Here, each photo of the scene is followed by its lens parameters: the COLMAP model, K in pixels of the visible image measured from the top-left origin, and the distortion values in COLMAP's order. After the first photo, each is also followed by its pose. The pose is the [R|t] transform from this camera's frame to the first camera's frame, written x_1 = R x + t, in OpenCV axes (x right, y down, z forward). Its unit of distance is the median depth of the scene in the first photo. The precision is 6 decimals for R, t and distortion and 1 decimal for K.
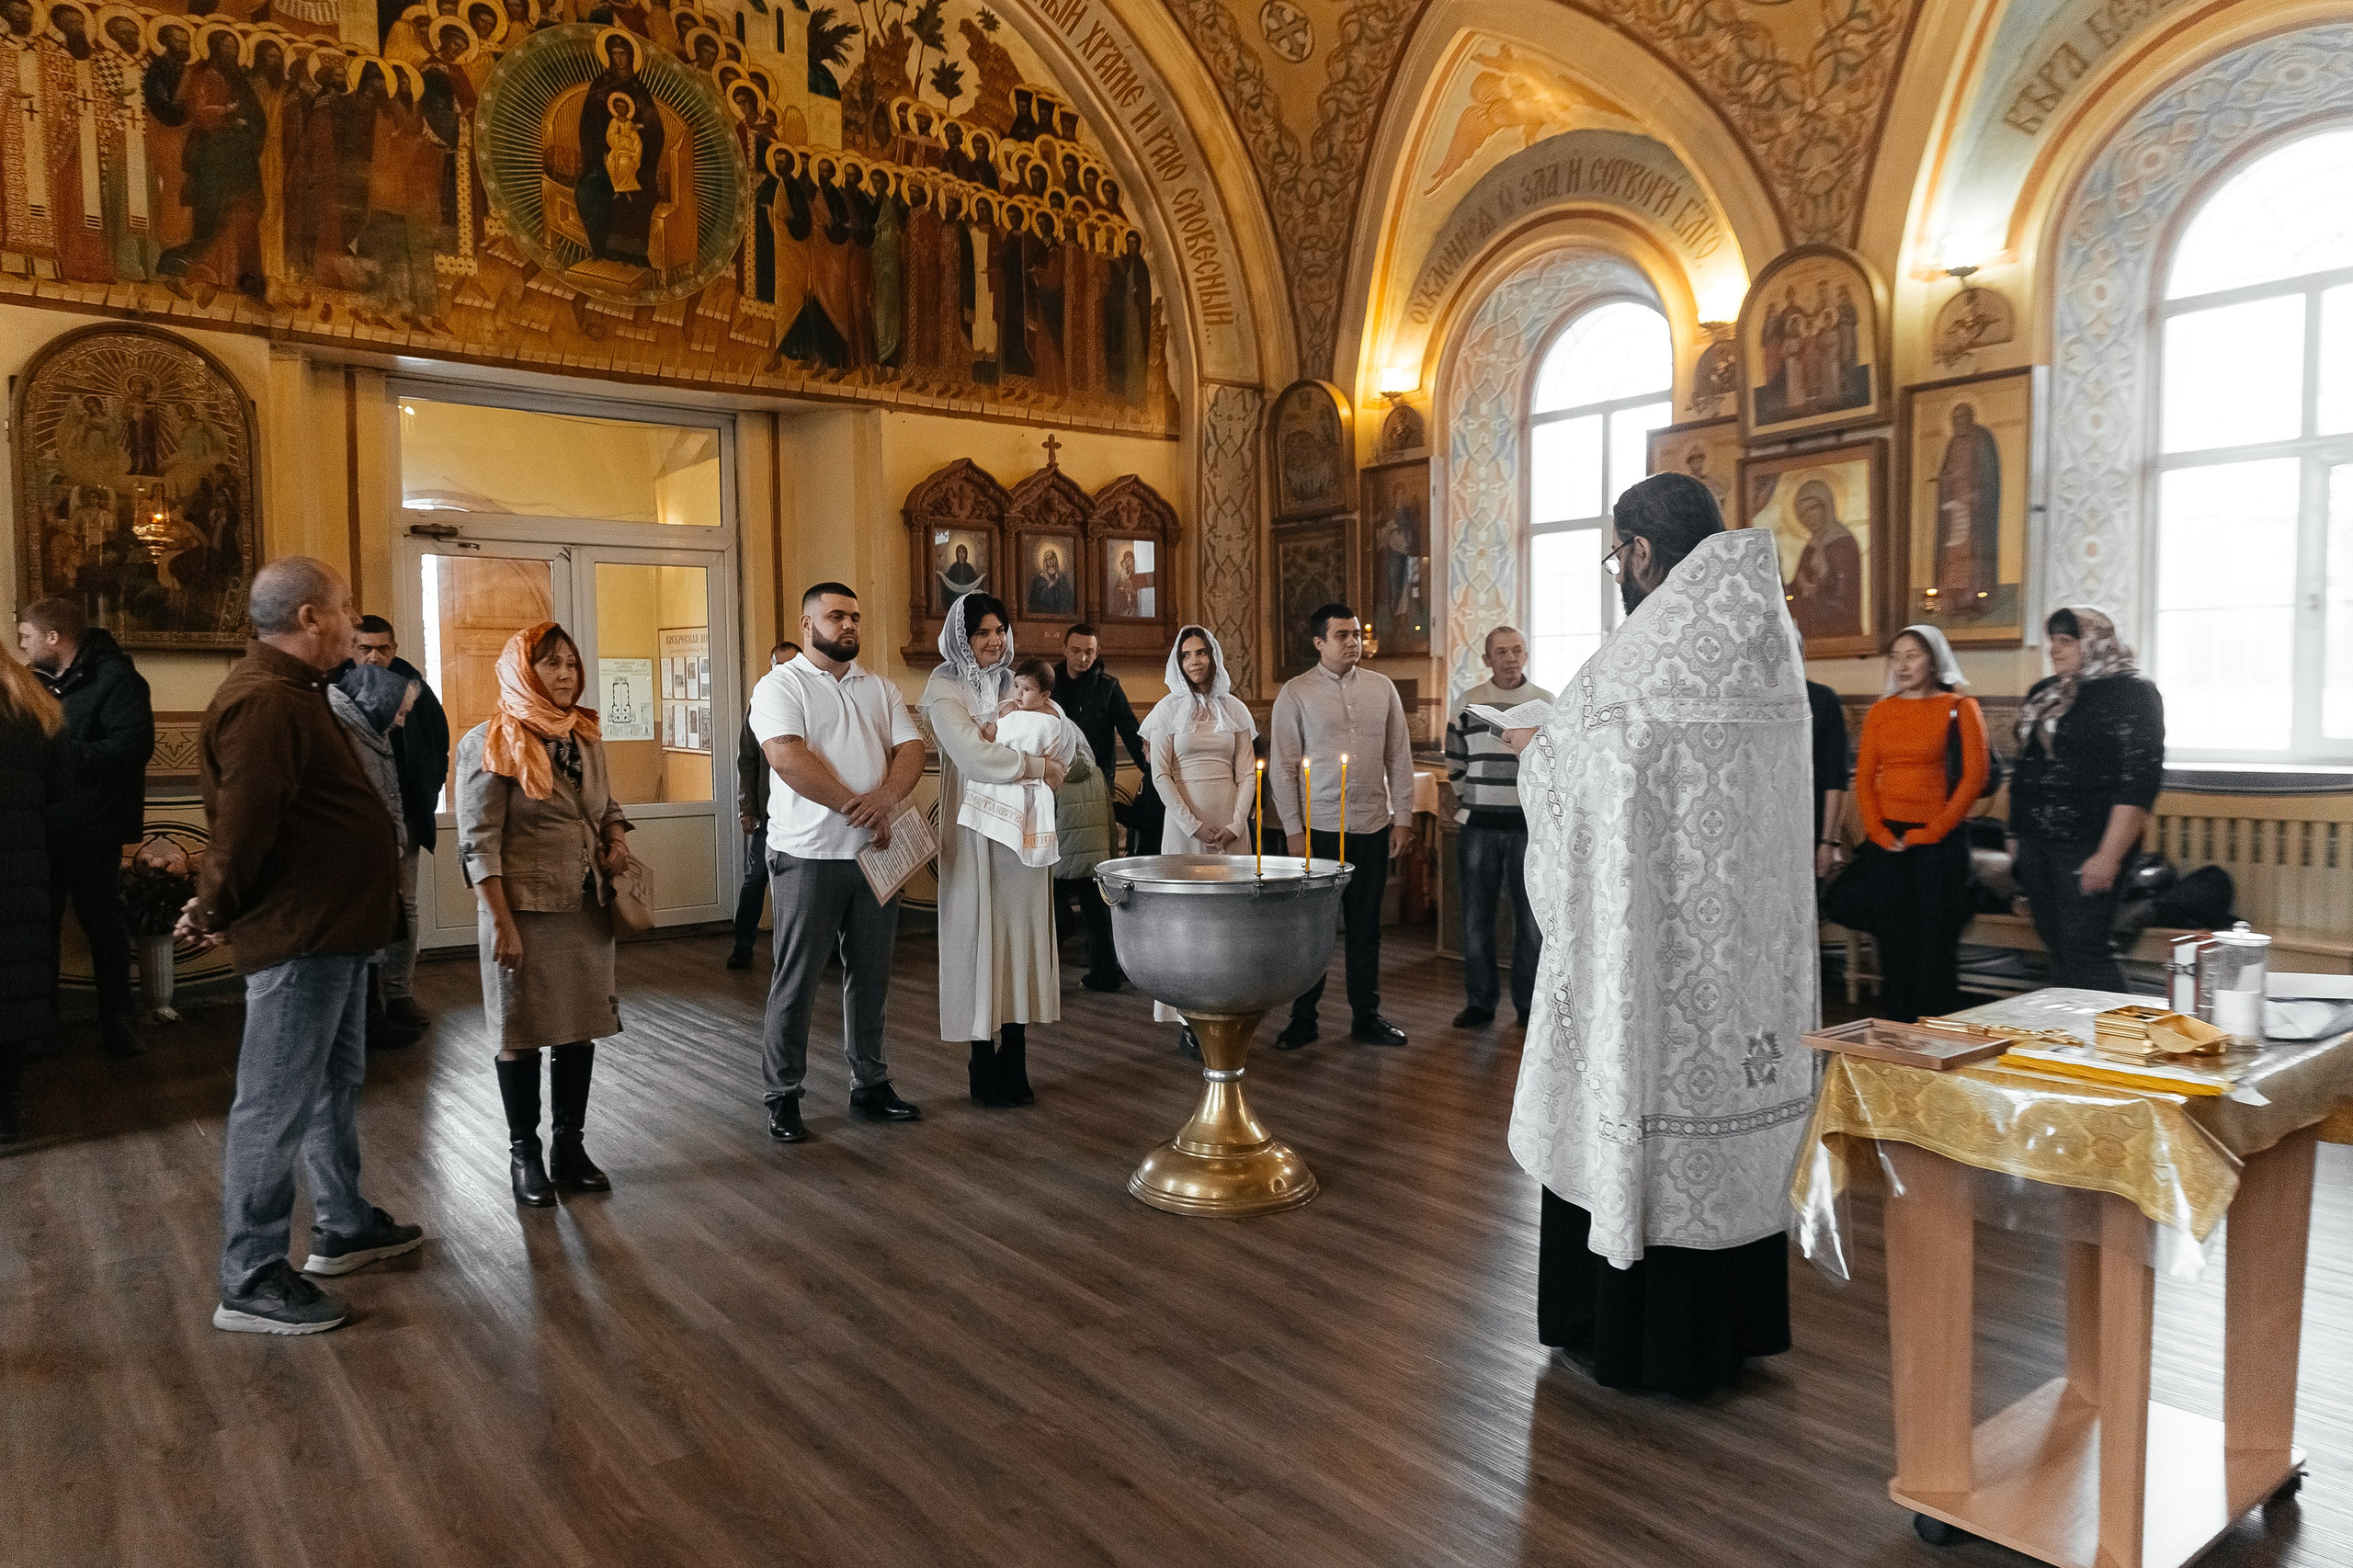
lens RADIAL K [[1585.9, 0, 1181.2], [0, 1585.9, 784.5], [0, 0, 1]] dist [0.010605, -0.000876]
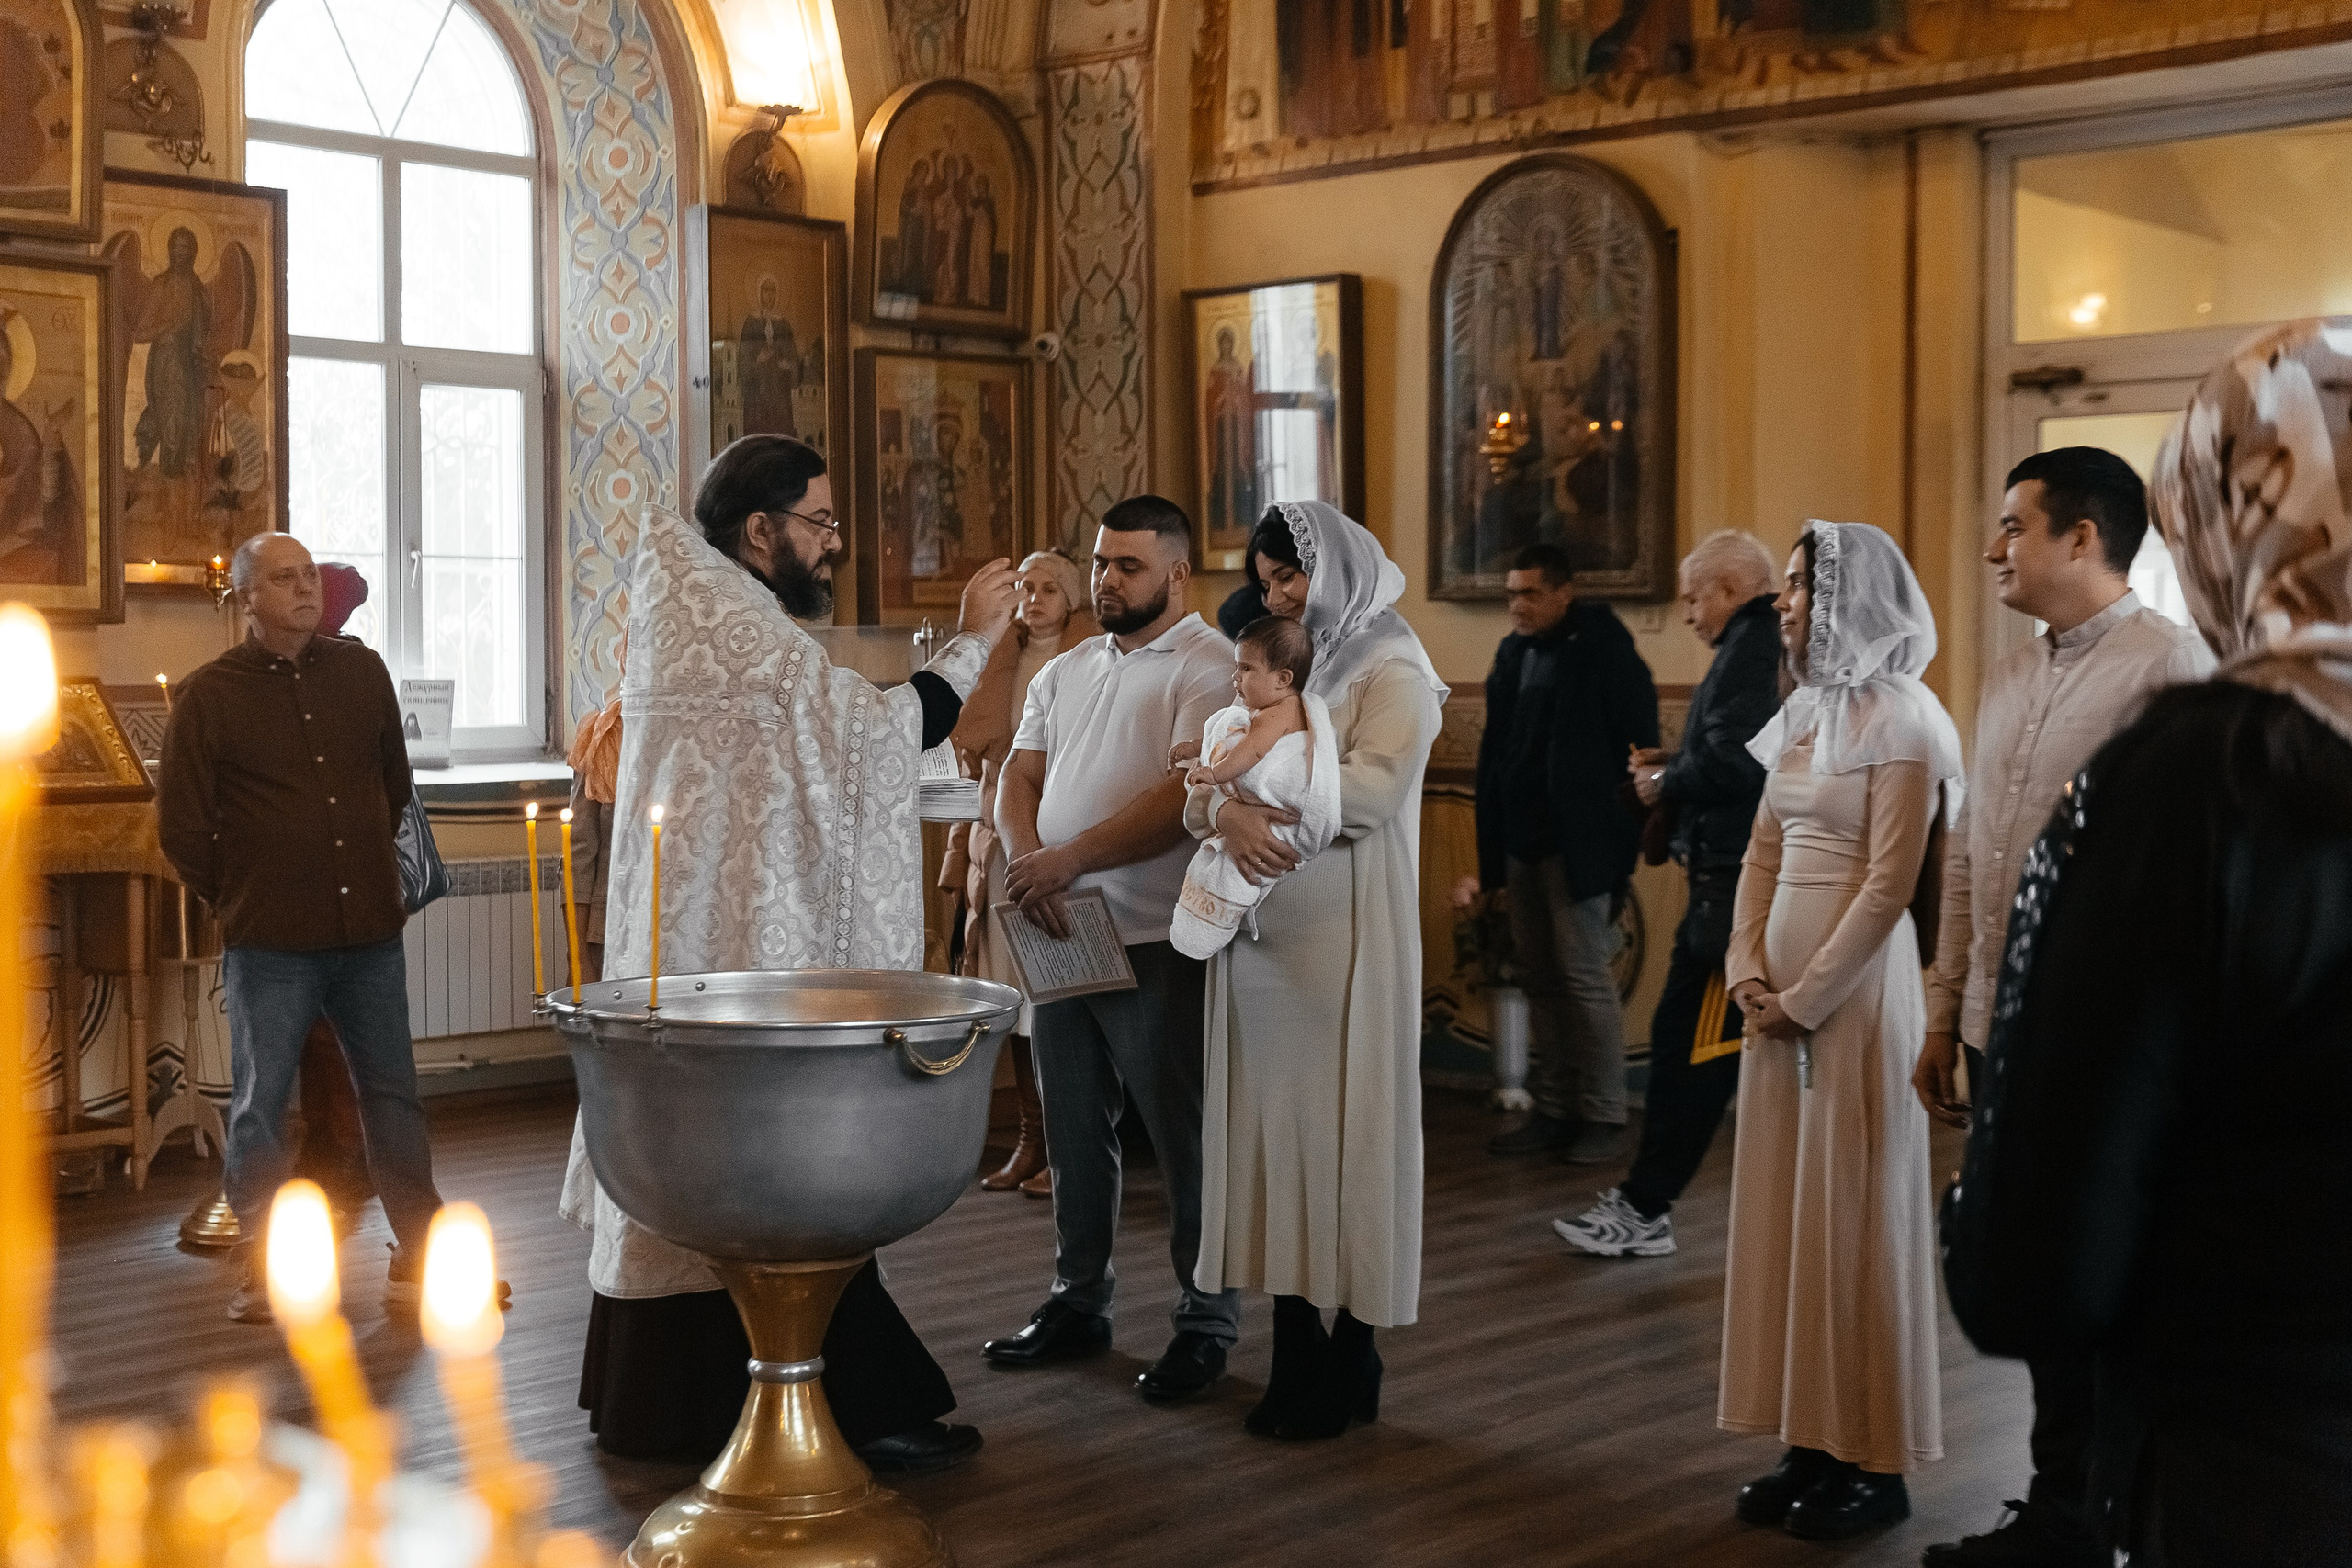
lens RADIAL K [[3054.1, 0, 1185.1], [0, 3054.1, 780.5], [0, 0, 1]] dist [-0.005557, 0.056153]
pose [[0.172840, 0.045938, -0.983878, 0.519101], [-0.050101, 0.998029, 0.037798, -0.034466], [0.983675, 0.042761, 0.174801, 0.444787]]
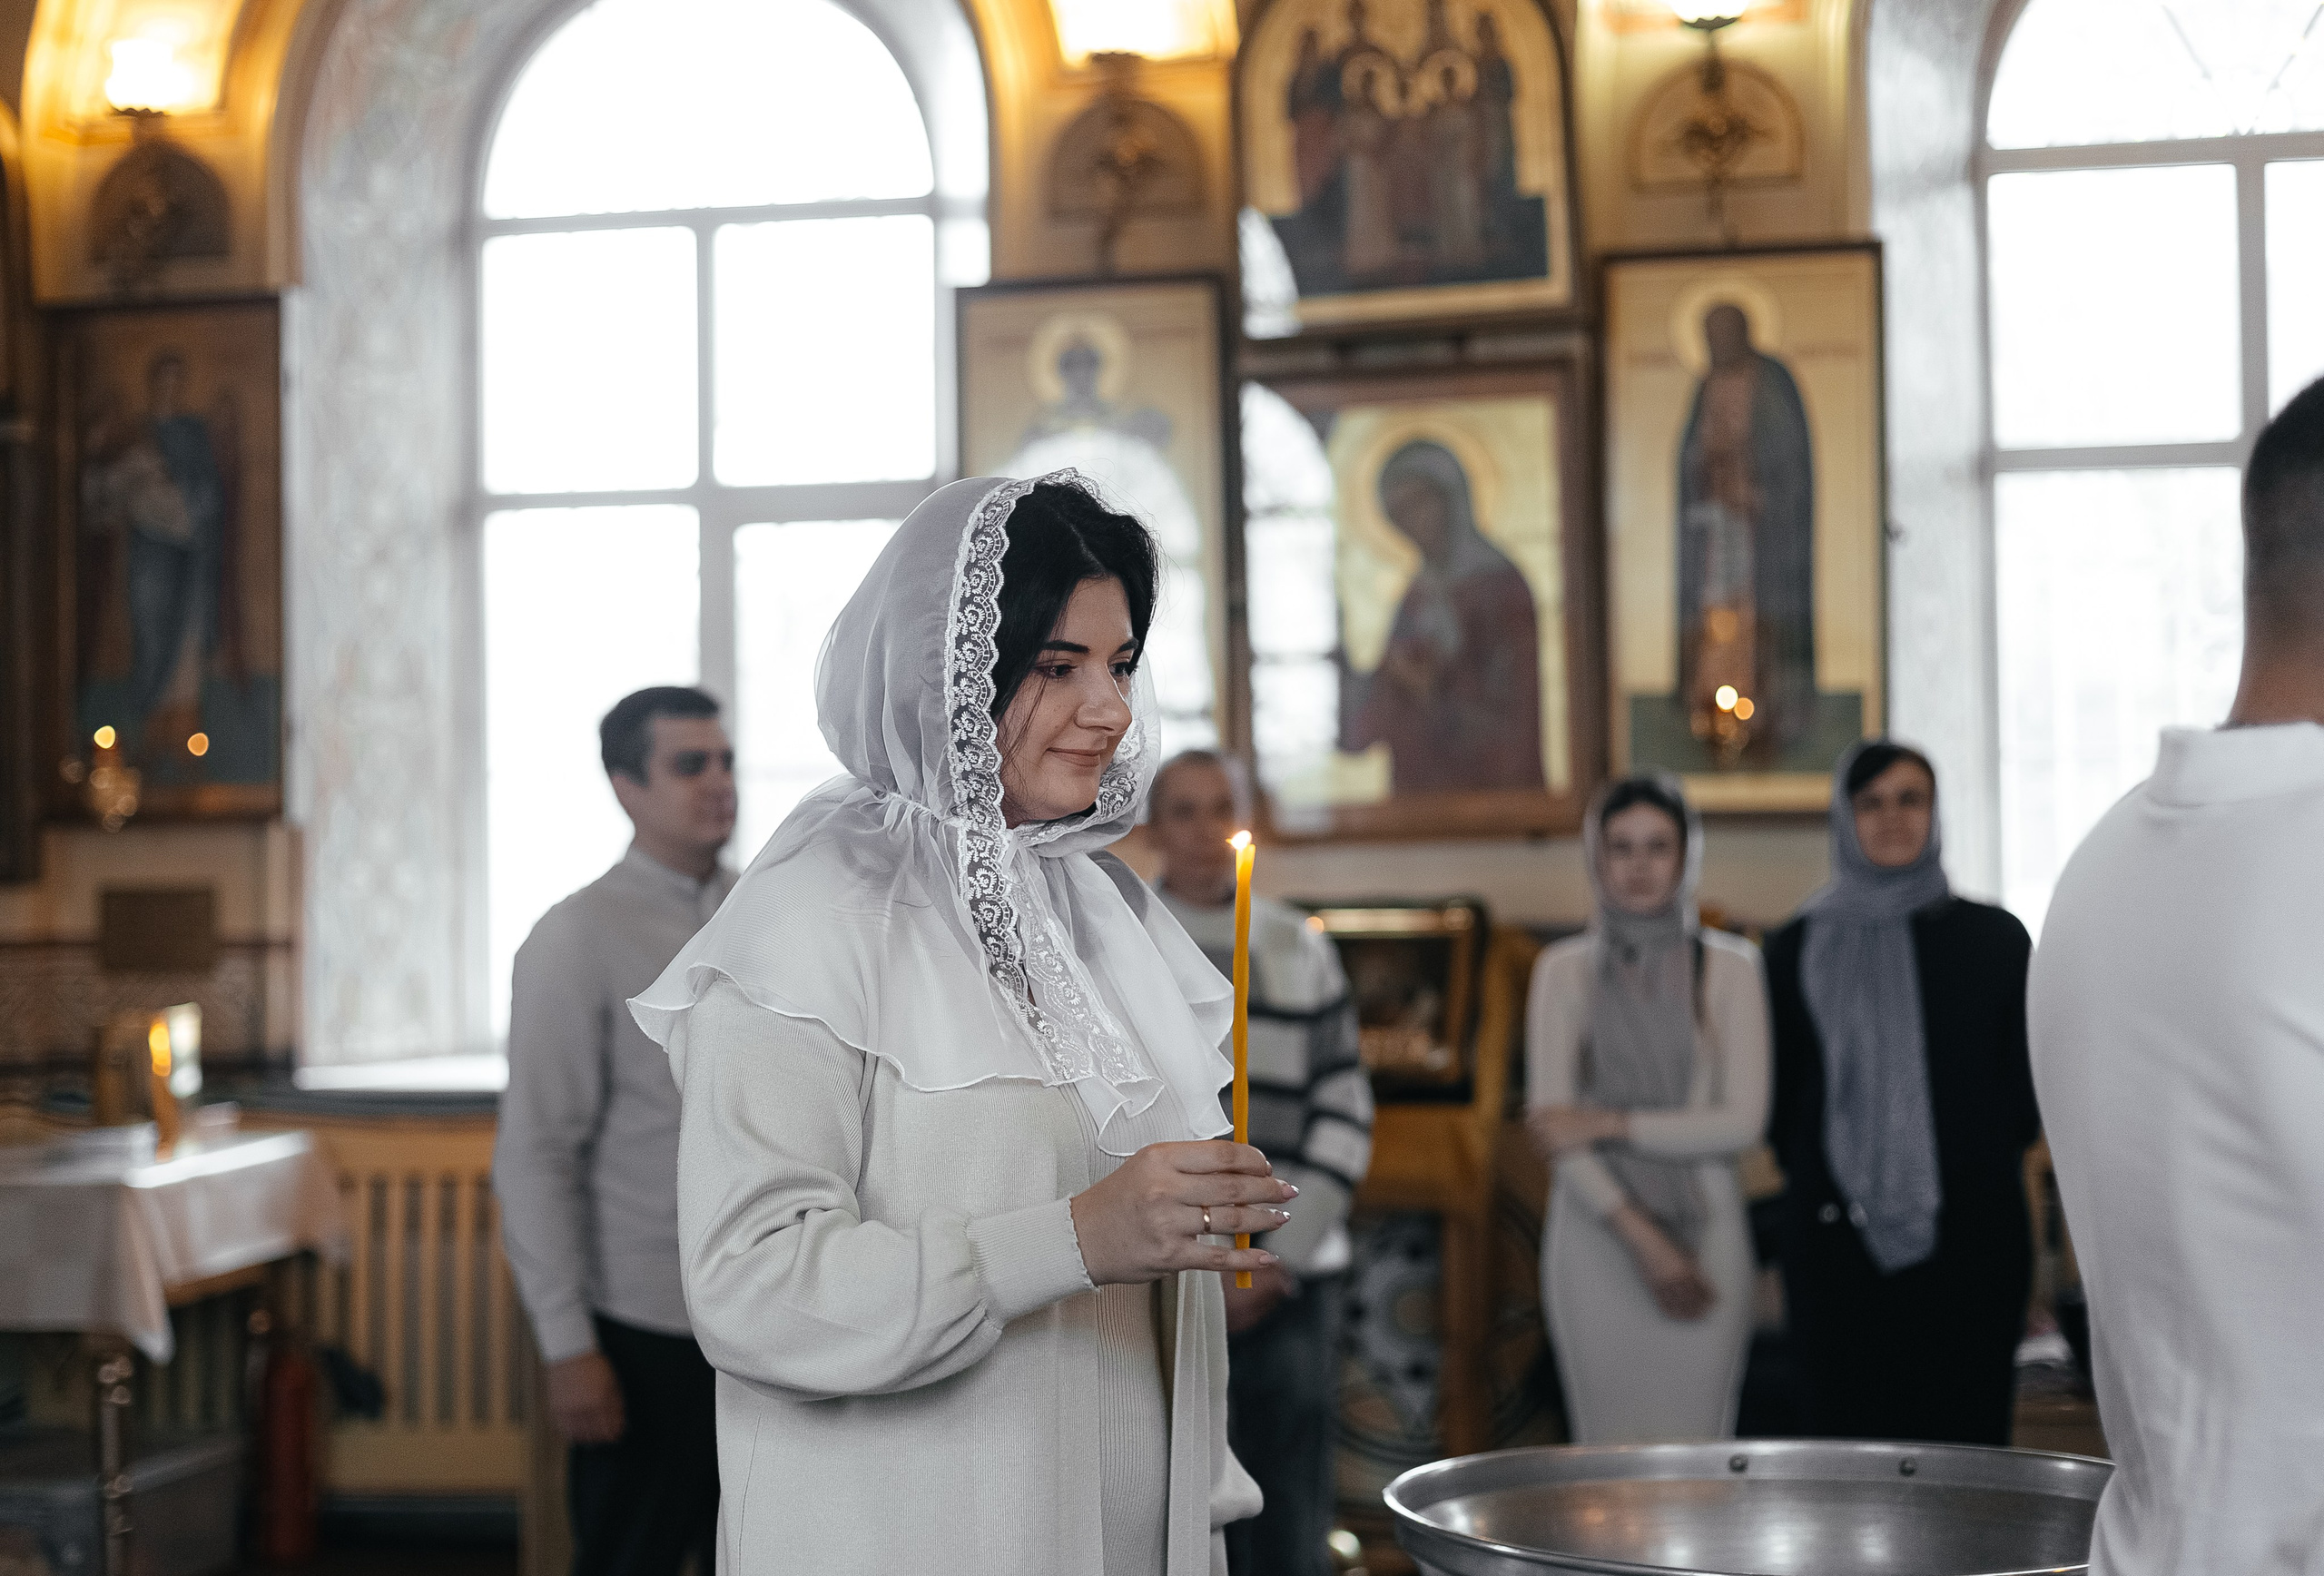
lens RADIAL K [[3563.6, 0, 1055.5], [0, 3563.6, 796.6], [0, 0, 1]] dist [0.017748, 0.007039]
pose [[0.765784, 0.020889, 0.642758, -0.249421], [0.037688, 0.996297, -0.077280, -0.016199], [-0.641992, 0.083404, 0.762161, 0.259669]]
